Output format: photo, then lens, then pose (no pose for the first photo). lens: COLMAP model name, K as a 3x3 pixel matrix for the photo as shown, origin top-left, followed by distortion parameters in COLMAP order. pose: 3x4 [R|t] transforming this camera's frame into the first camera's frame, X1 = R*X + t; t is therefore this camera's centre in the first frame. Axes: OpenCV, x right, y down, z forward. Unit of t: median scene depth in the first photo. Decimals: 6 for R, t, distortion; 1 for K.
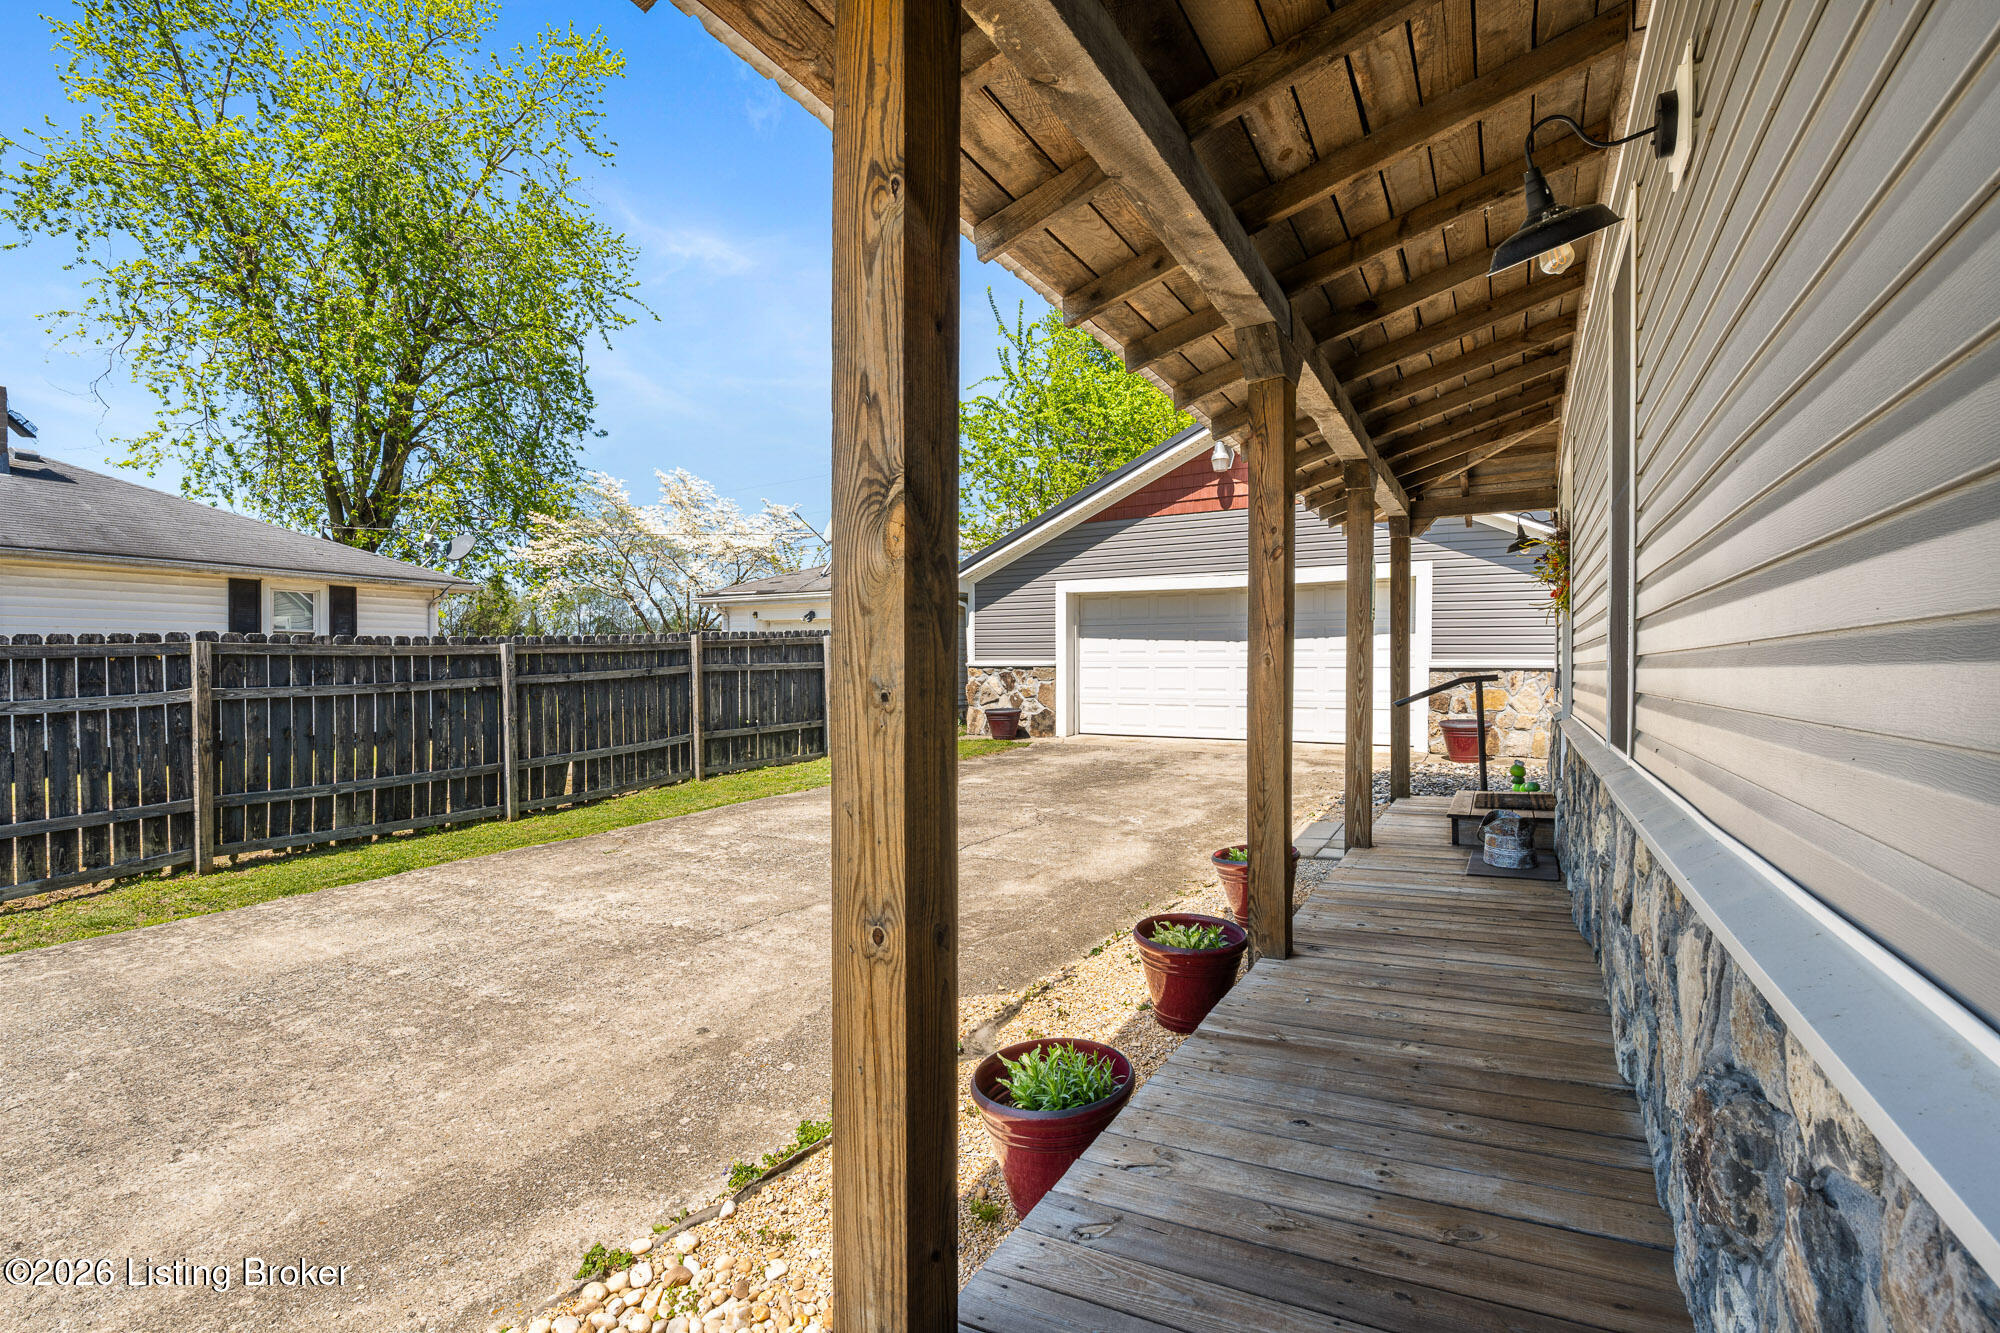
lens RADIAL K [[987.8, 0, 985.8], [0, 987.8, 670.2], [0, 0, 1]] dist [0.002223, -0.000086]
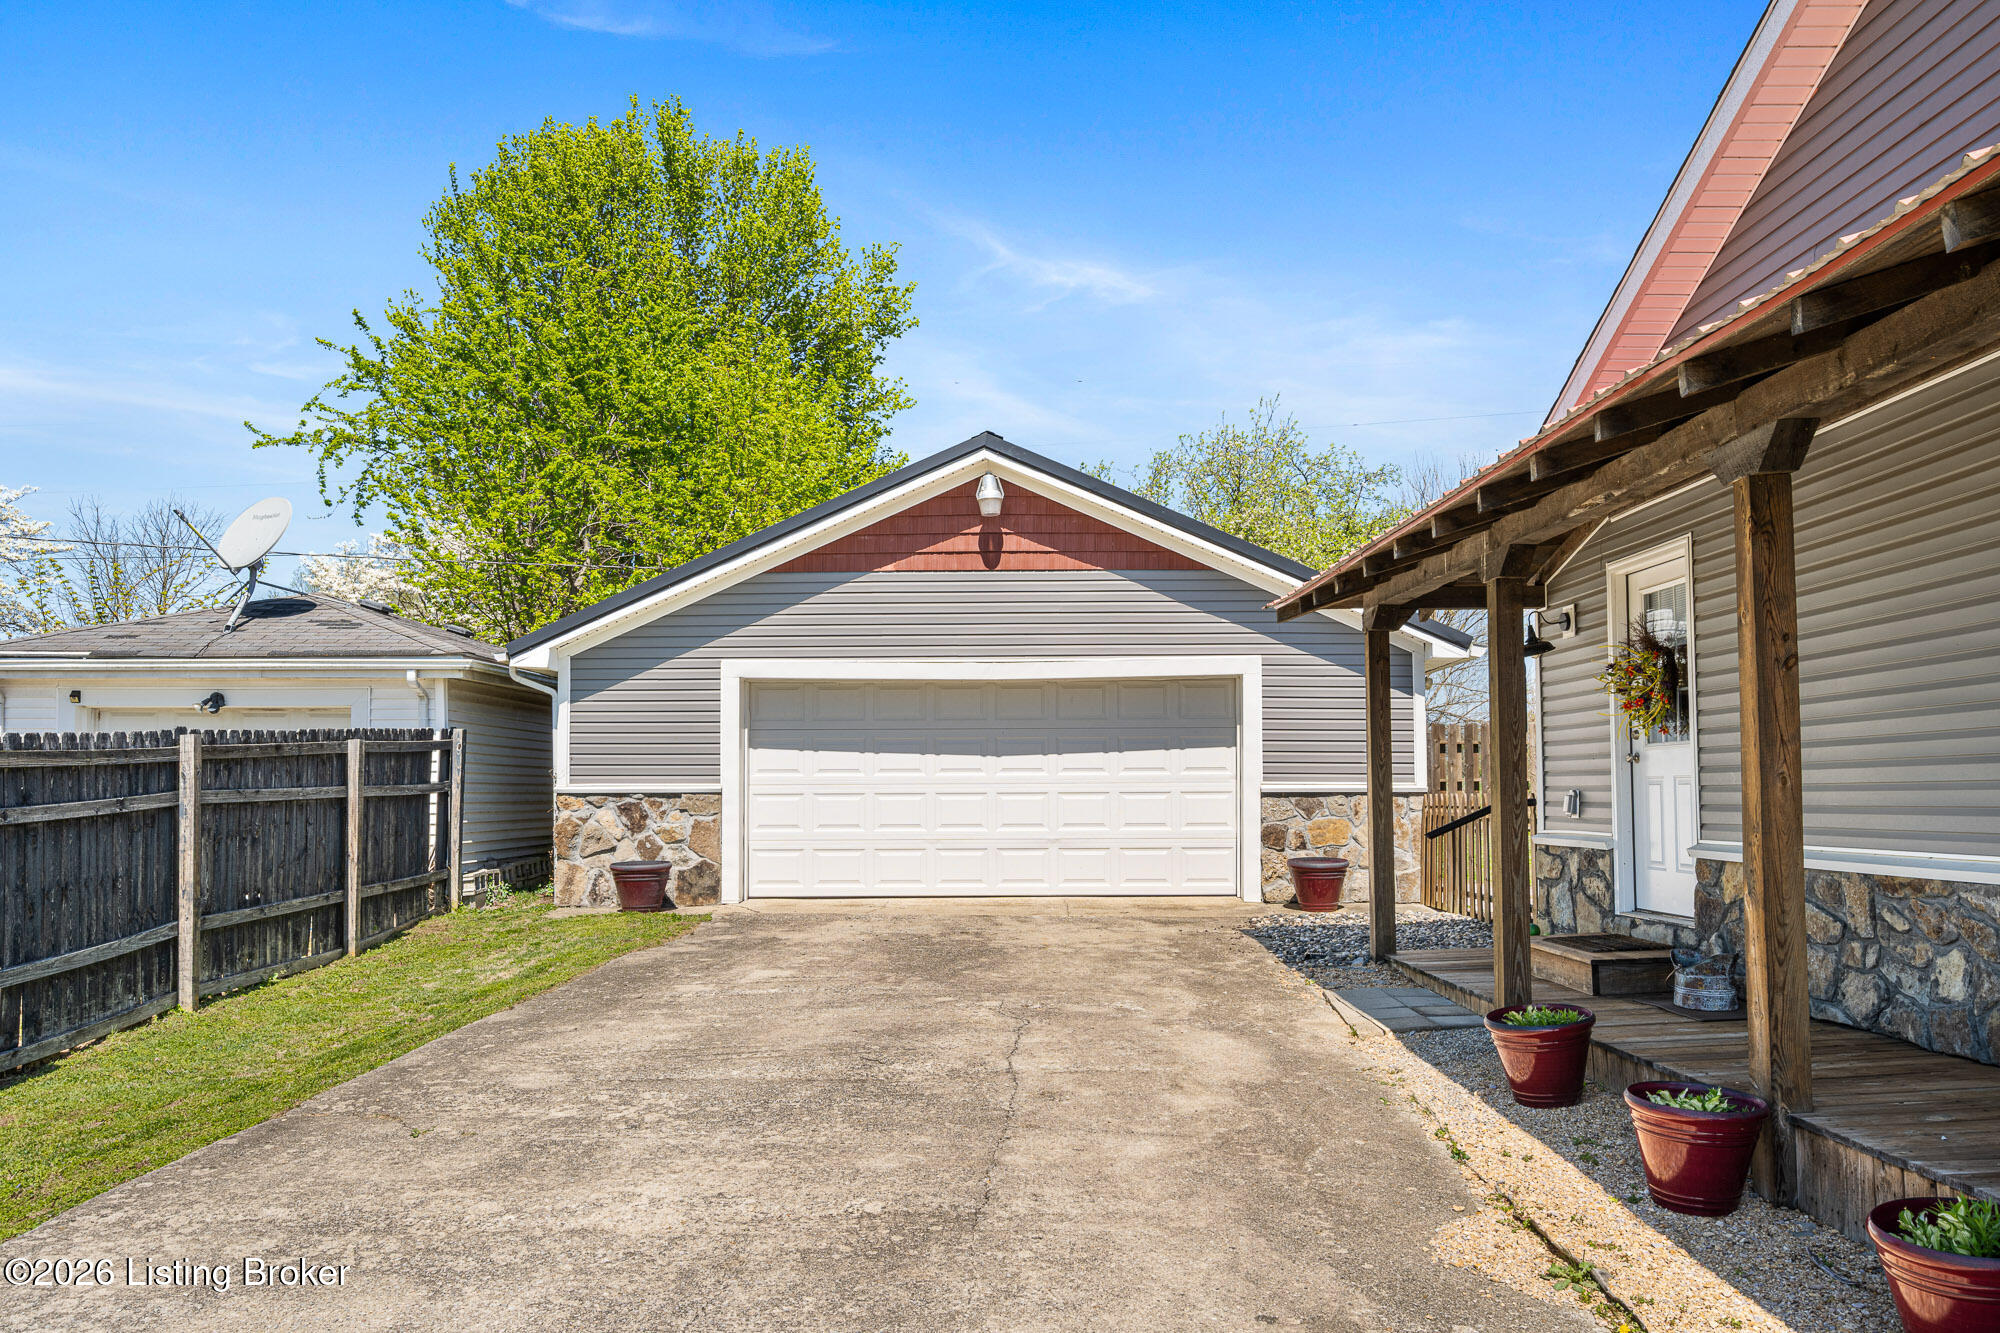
lens RADIAL K [[1483.5, 0, 1193.1], [0, 1483.5, 737.9], [0, 0, 1]] dist [0.010149, -0.009505]
pose [[0.847181, 0.015859, 0.531068, -0.199395], [0.005963, 0.999208, -0.039352, 0.000283], [-0.531271, 0.036505, 0.846415, 0.031153]]
